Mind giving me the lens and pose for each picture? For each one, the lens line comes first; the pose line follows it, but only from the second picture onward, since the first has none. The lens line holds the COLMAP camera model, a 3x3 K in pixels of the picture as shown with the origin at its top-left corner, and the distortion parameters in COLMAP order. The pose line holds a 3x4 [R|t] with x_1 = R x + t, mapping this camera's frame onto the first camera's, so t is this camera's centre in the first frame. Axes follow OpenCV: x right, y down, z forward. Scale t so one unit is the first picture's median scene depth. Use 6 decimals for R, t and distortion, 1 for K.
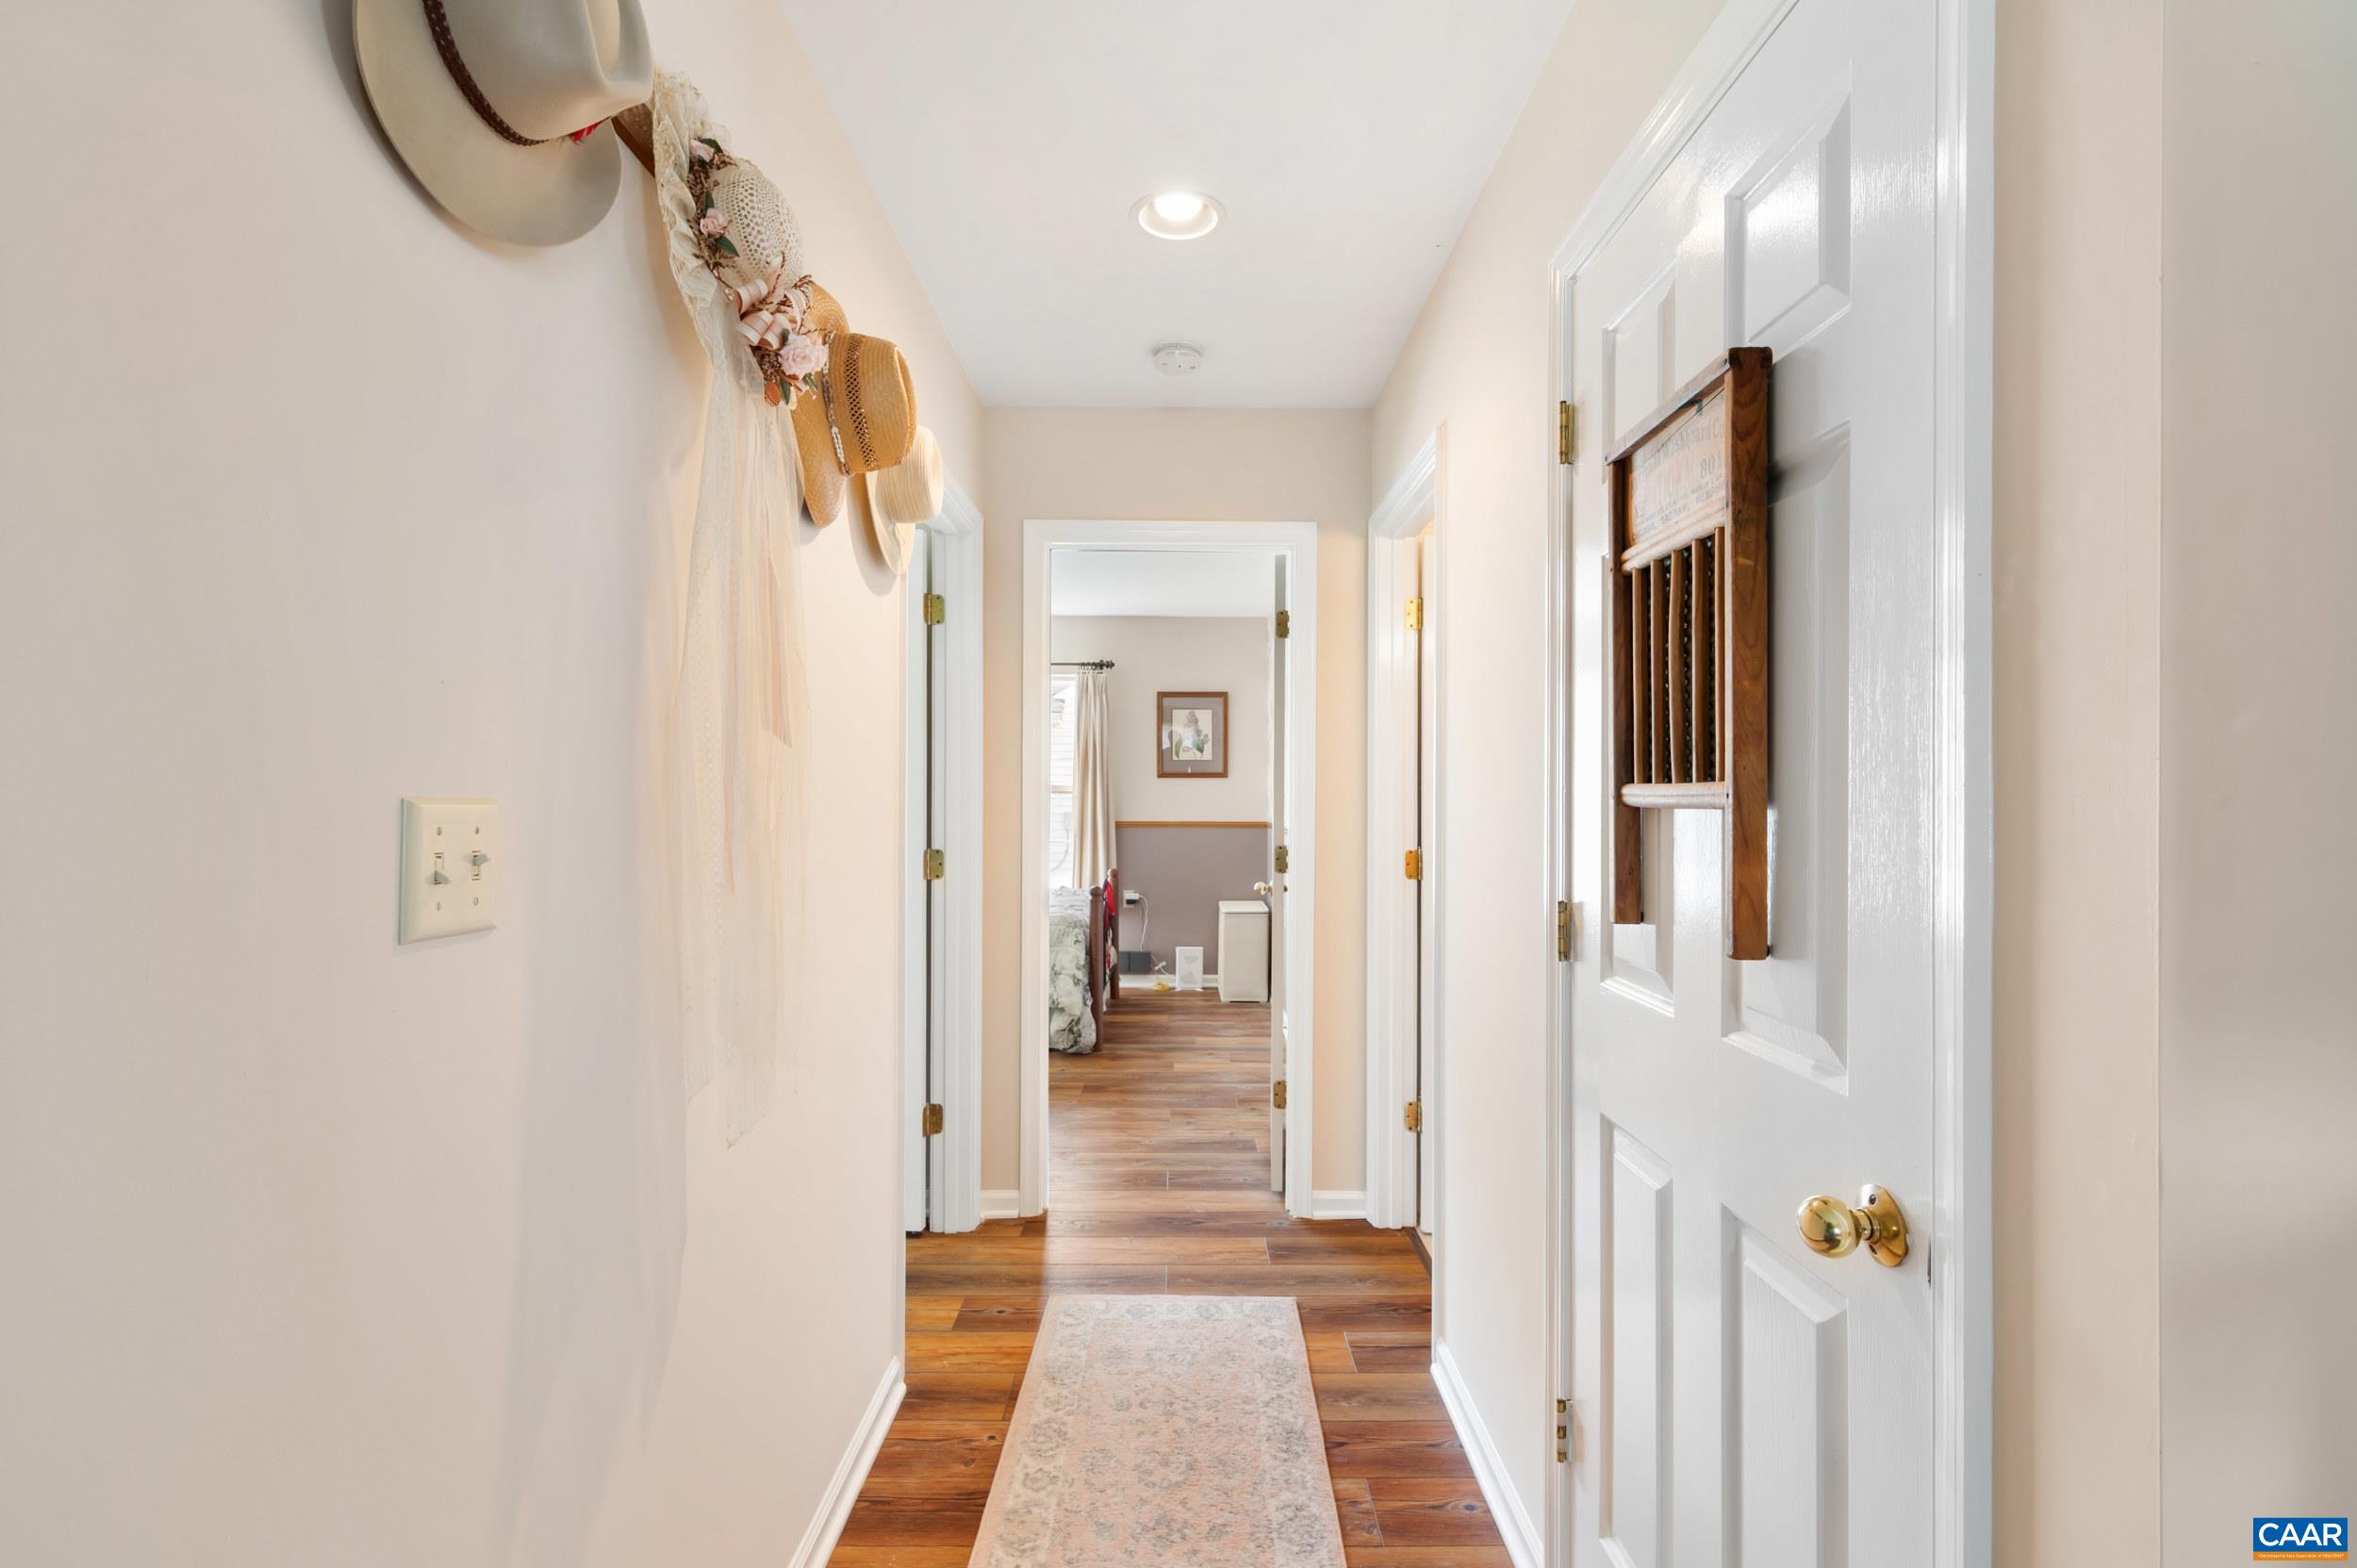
lens RADIAL K [[1061.9, 0, 1180.5], [0, 1061.9, 788.7], [0, 0, 1]] dist [-0.001039, 0.001508]
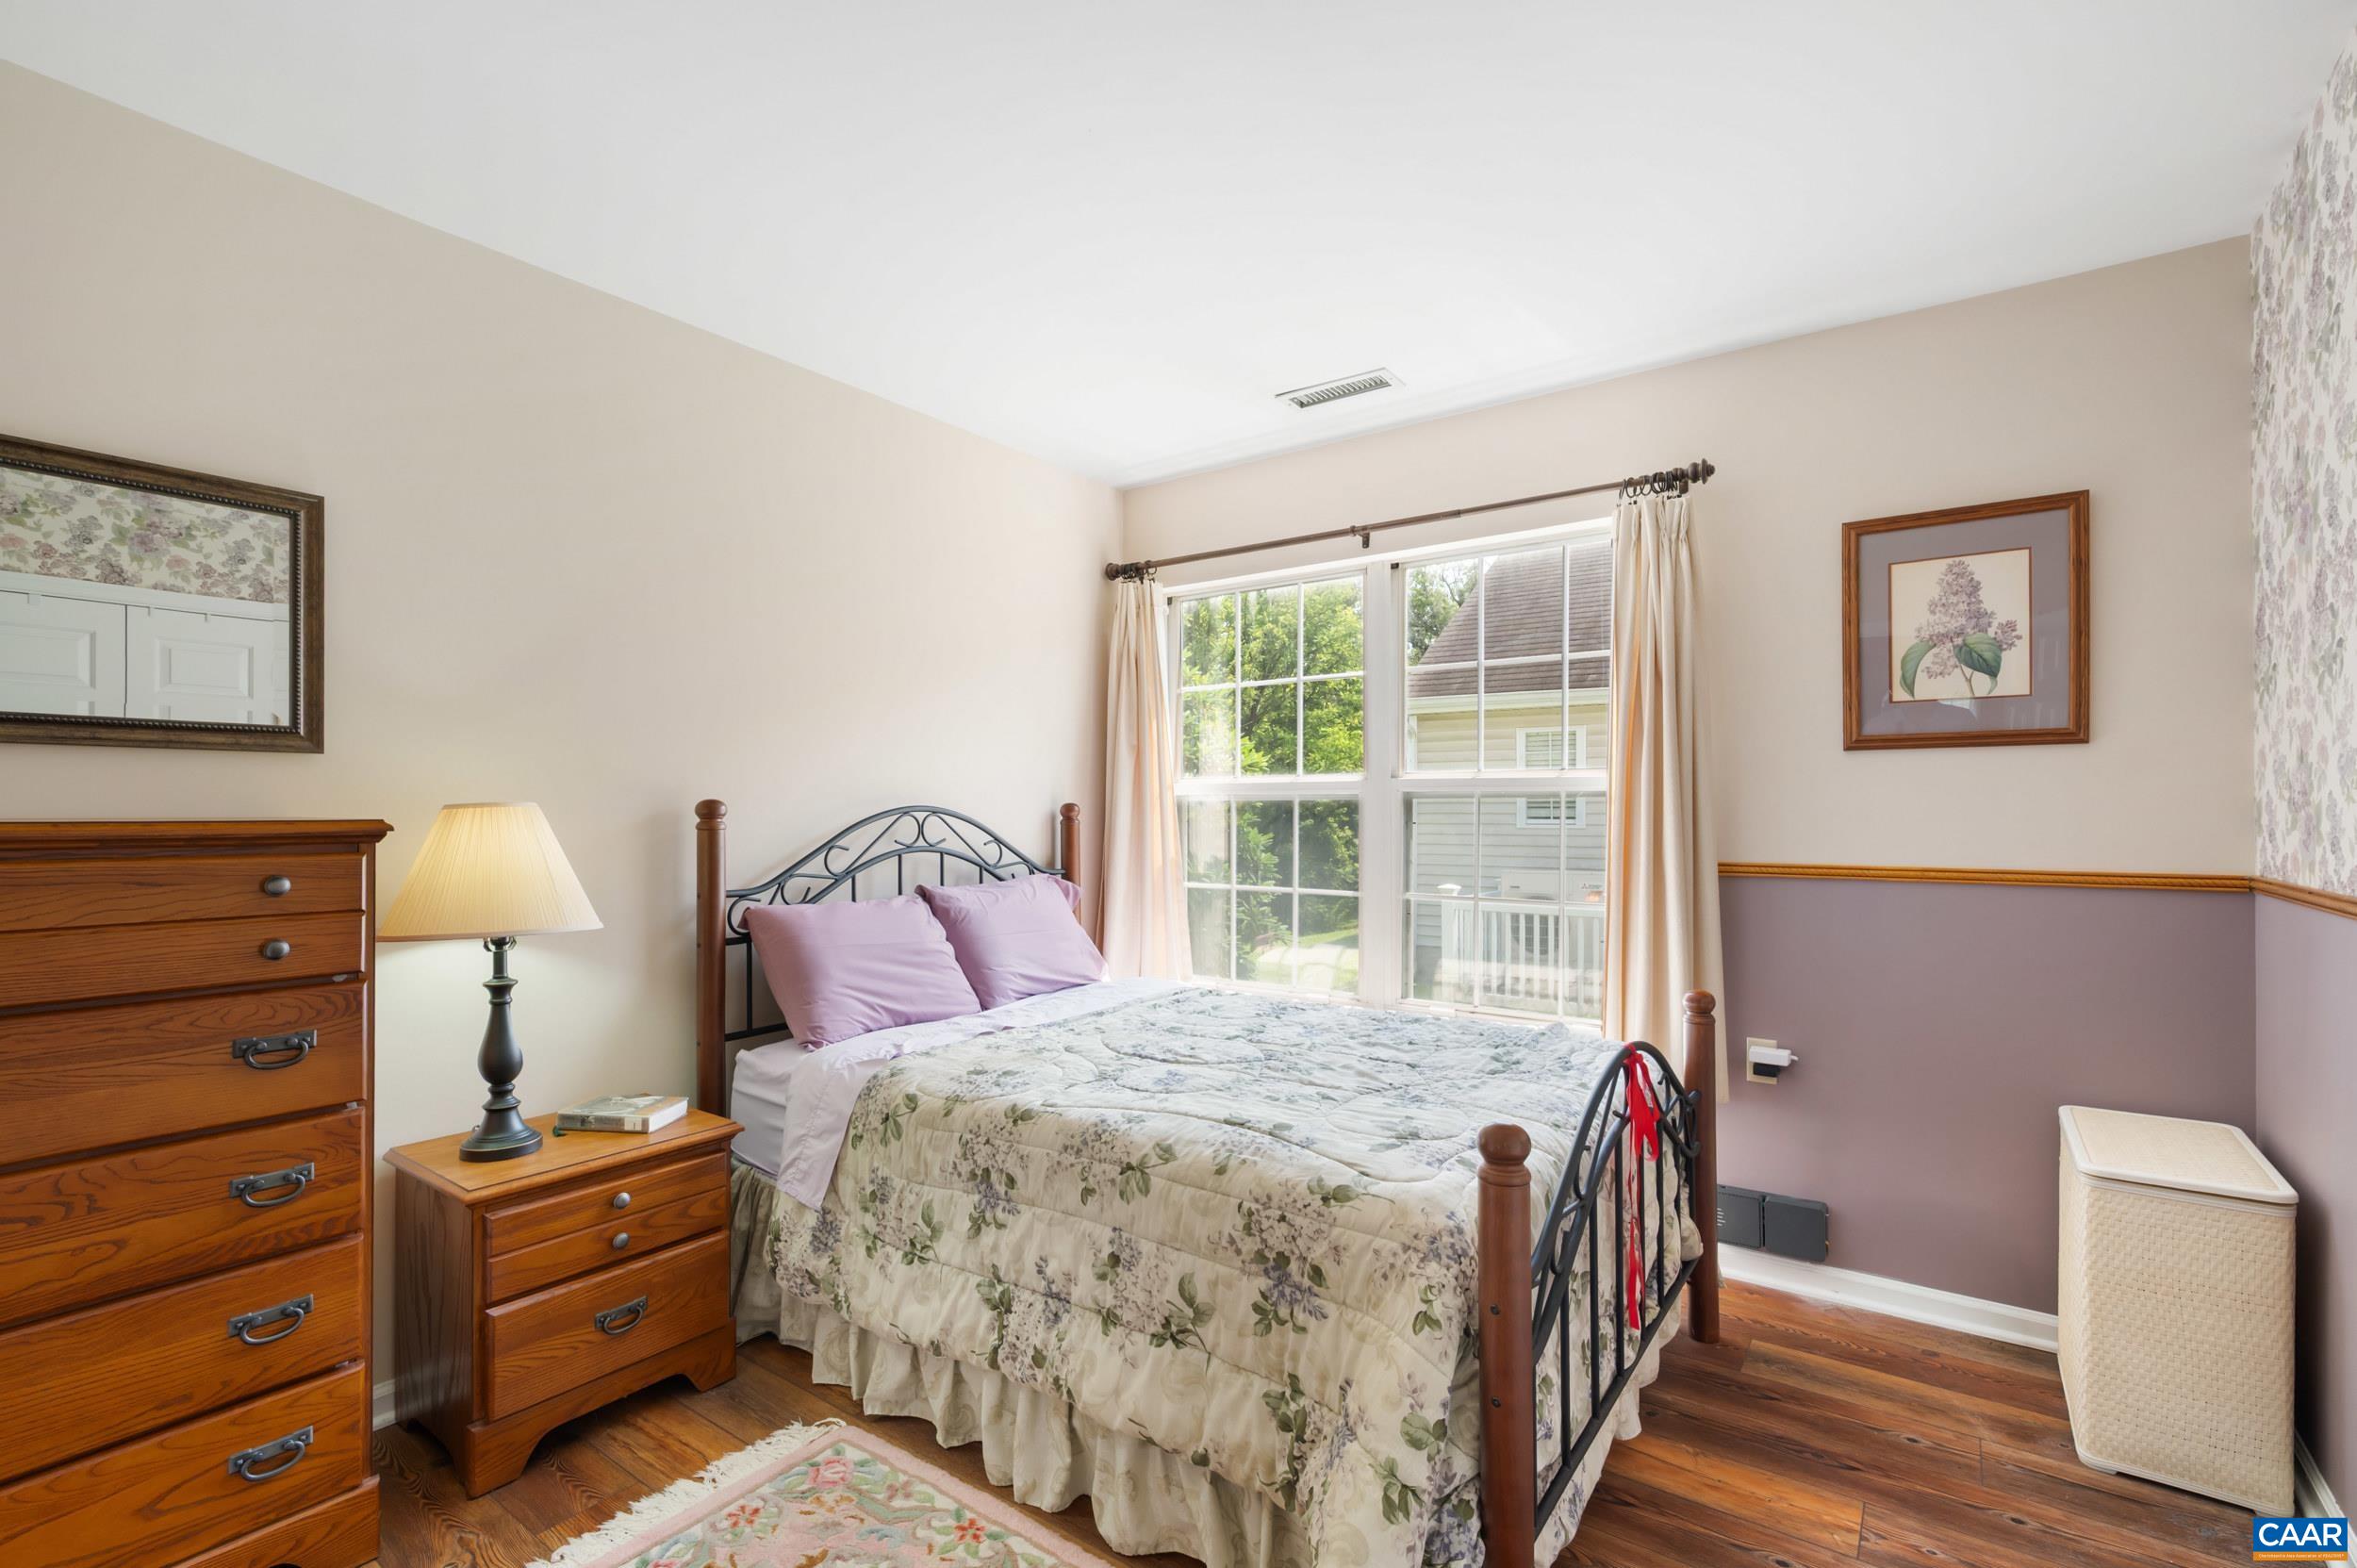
lens RADIAL K [[1061.9, 0, 1169.6], [0, 1061.9, 795.4], [0, 0, 1]] dist [-0.001039, 0.001508]
pose [[0.803115, -0.005984, -0.595794, 0.010592], [0.003992, 0.999981, -0.004663, 0.006573], [0.595811, 0.001366, 0.803124, 0.554767]]
